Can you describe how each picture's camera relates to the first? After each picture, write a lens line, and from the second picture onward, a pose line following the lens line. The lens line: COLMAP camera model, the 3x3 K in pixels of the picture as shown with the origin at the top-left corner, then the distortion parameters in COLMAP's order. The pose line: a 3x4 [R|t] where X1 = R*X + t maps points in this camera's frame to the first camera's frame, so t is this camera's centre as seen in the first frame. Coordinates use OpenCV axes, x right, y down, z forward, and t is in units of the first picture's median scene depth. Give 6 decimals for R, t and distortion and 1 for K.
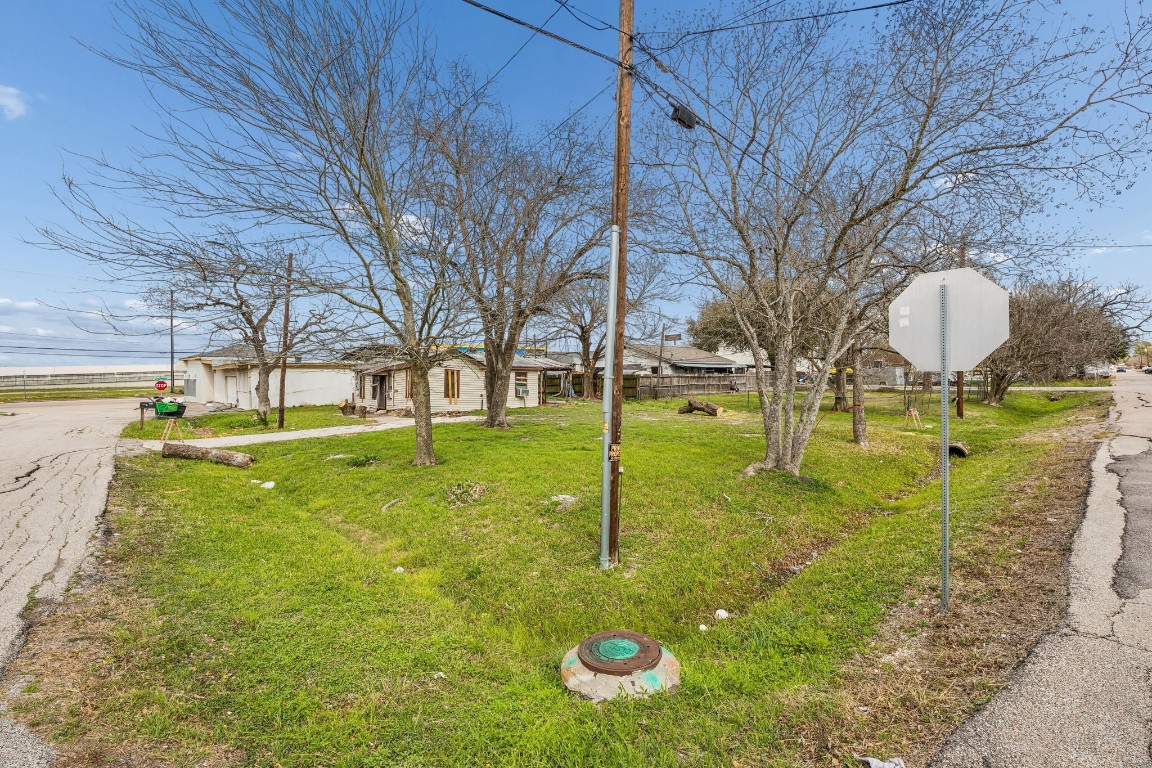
lens RADIAL K [[849.6, 0, 576.0], [0, 849.6, 364.7], [0, 0, 1]] dist [-0.041271, -0.001162]
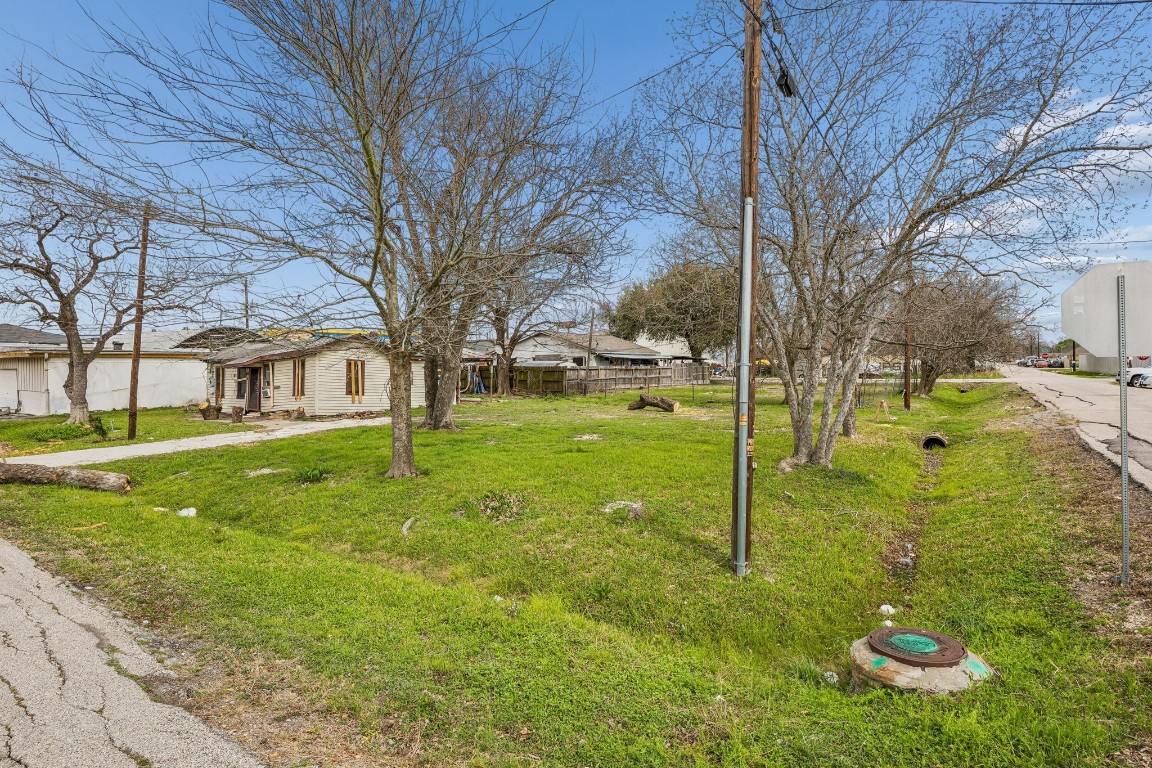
lens RADIAL K [[1018.8, 0, 576.0], [0, 1018.8, 384.0], [0, 0, 1]] dist [-0.004658, -0.002014]
pose [[0.923807, -0.005235, 0.382824, -0.316759], [-0.003086, 0.999772, 0.021118, 0.007538], [-0.382847, -0.020691, 0.923580, 0.035639]]
